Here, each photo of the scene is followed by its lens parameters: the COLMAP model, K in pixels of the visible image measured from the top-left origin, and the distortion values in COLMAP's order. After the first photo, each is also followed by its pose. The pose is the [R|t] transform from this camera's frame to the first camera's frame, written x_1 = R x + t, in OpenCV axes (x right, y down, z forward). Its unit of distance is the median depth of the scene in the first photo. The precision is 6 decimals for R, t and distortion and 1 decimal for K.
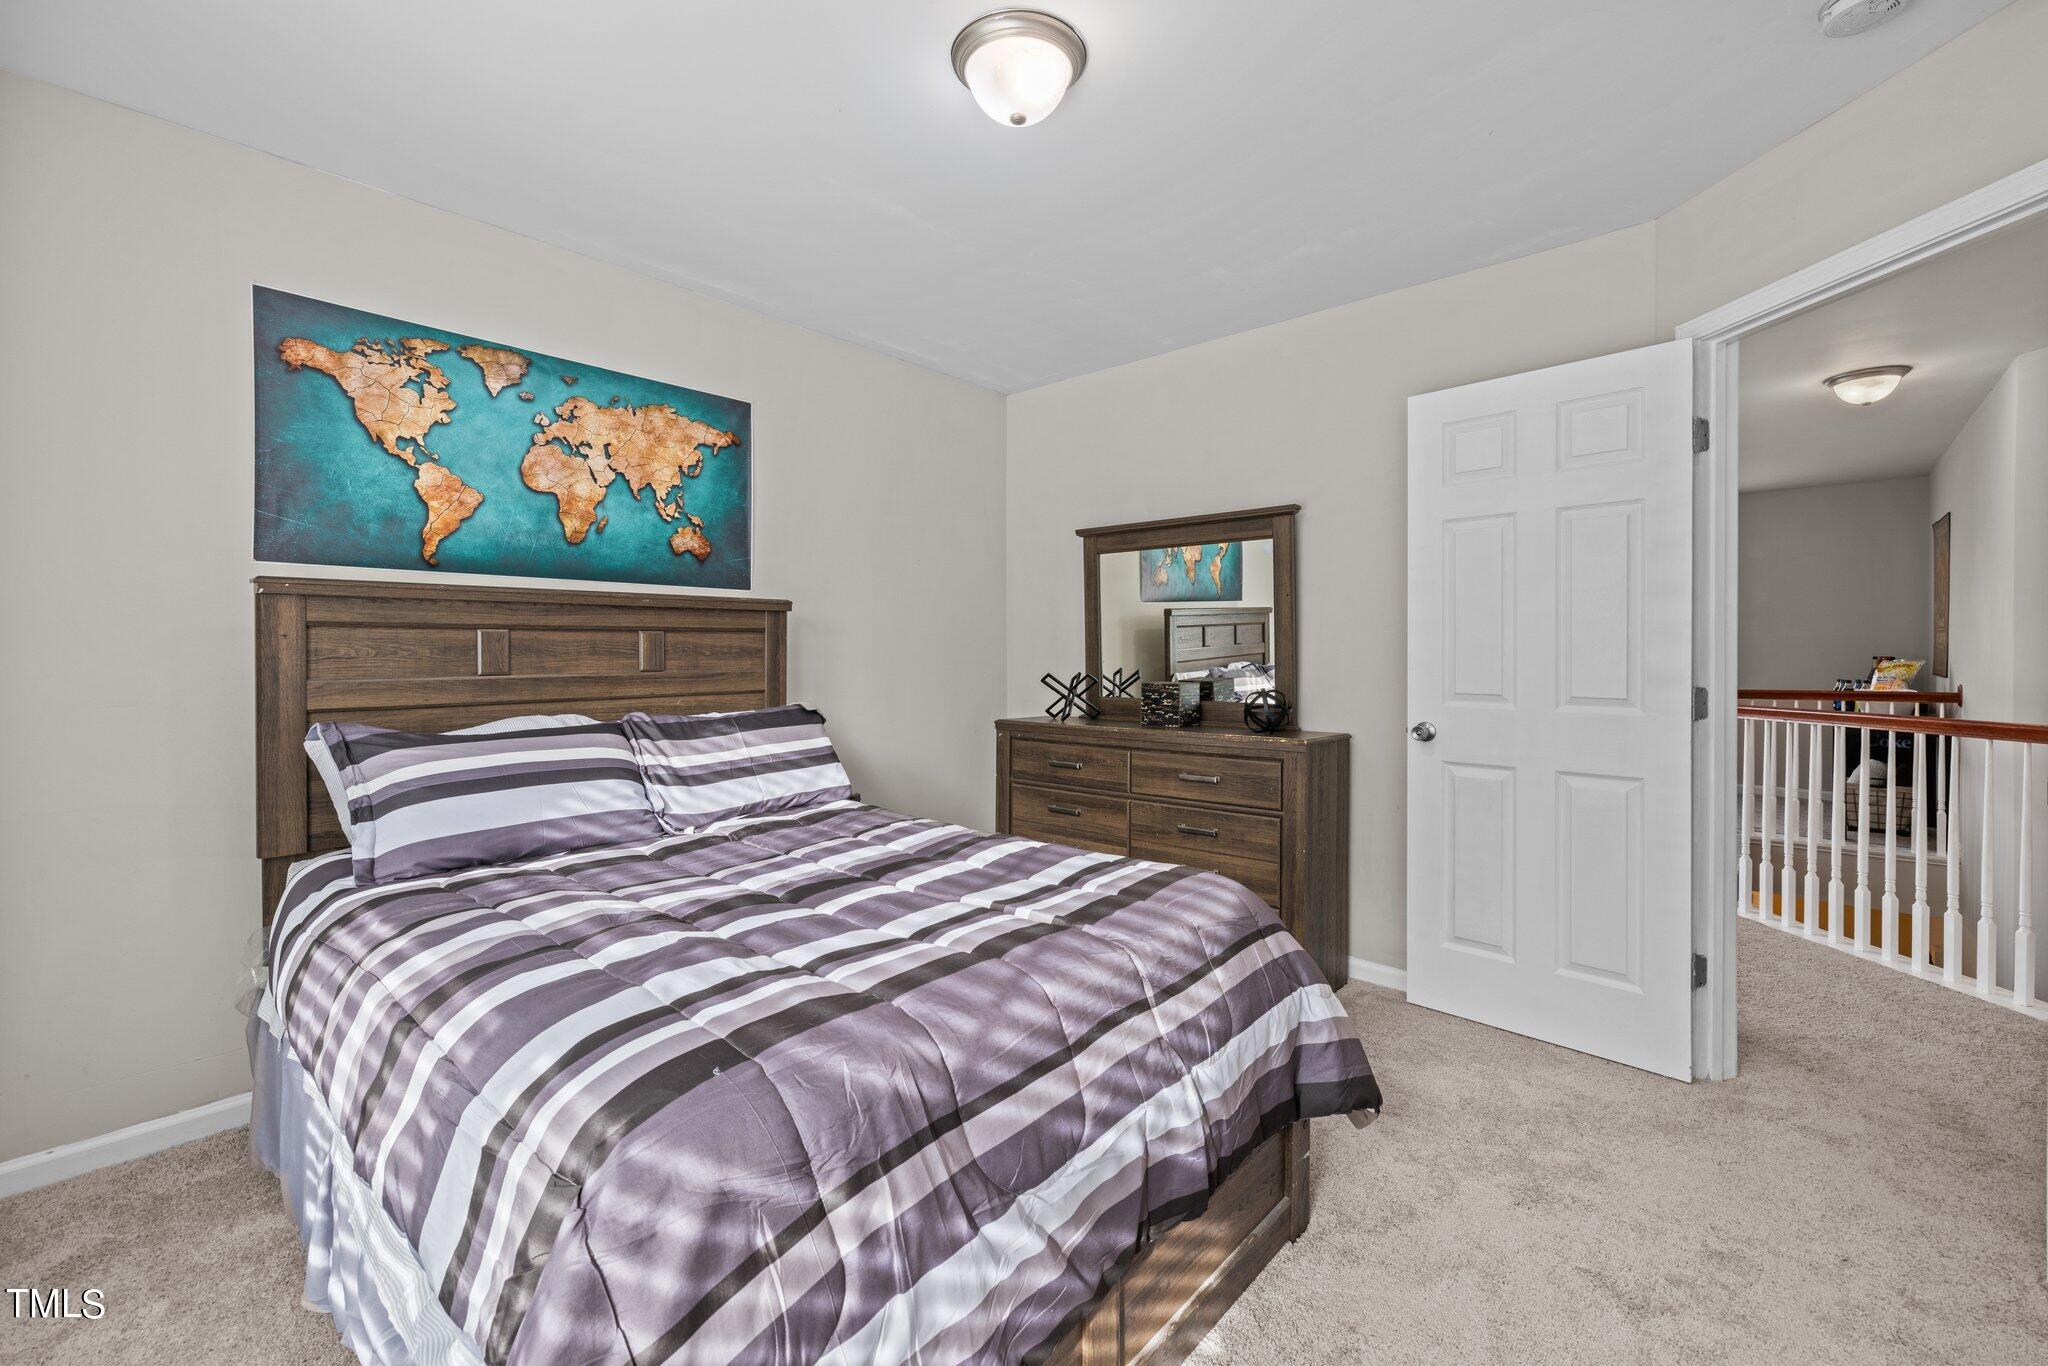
lens RADIAL K [[857.0, 0, 1018.8], [0, 857.0, 668.1], [0, 0, 1]] dist [0.000186, -0.000747]
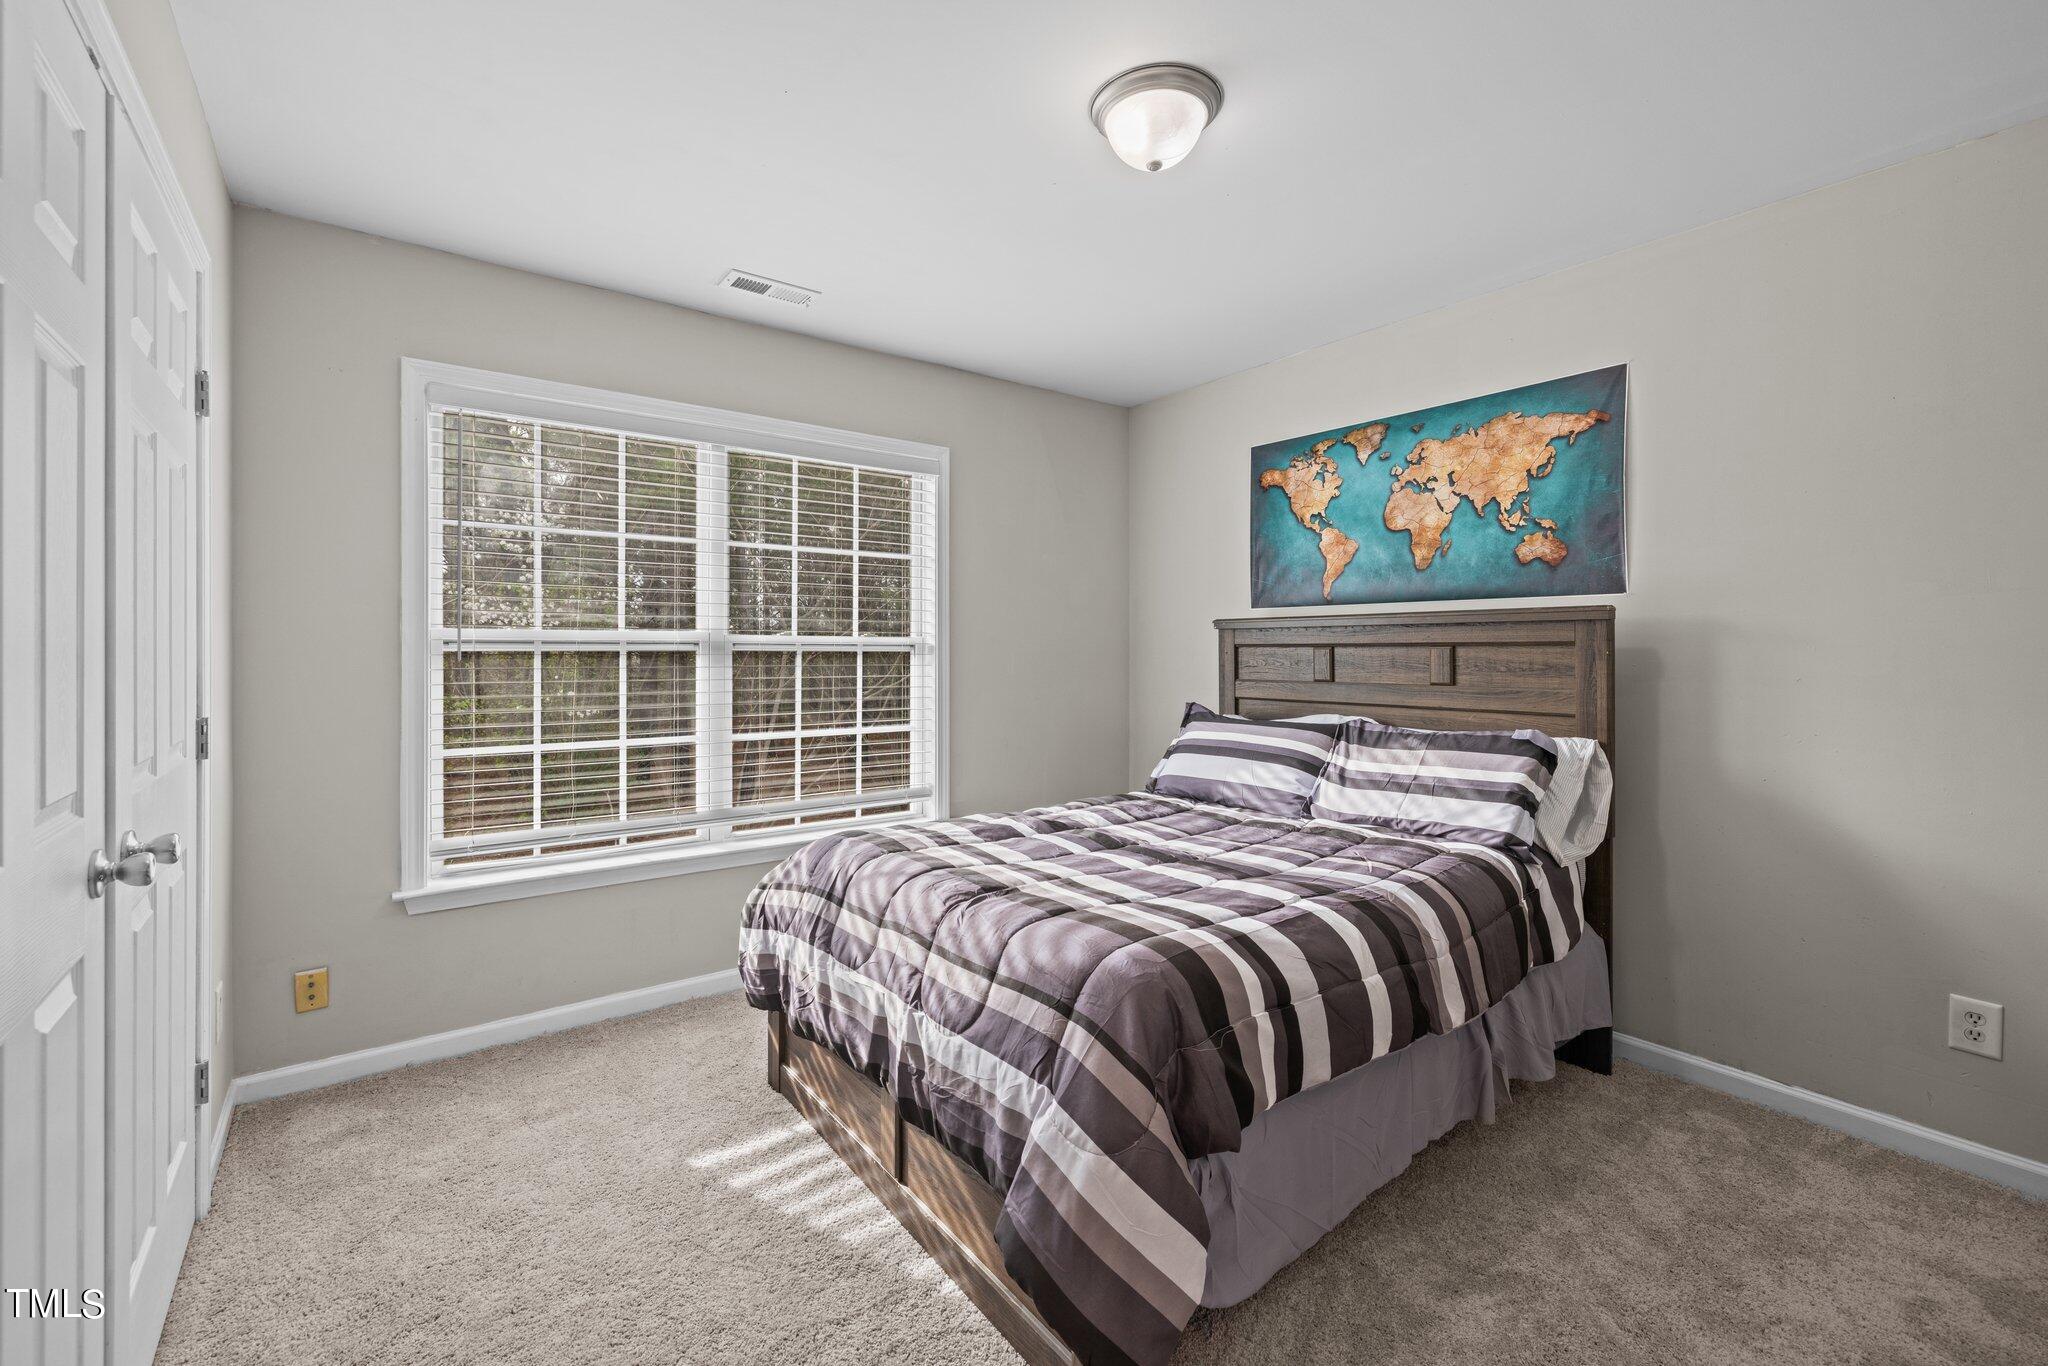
lens RADIAL K [[857.0, 0, 1010.8], [0, 857.0, 661.5], [0, 0, 1]] dist [0.000186, -0.000747]
pose [[-0.194288, 0.017445, -0.980789, 0.697855], [-0.019194, 0.999583, 0.021581, -0.037228], [0.980757, 0.023018, -0.193872, 0.681981]]
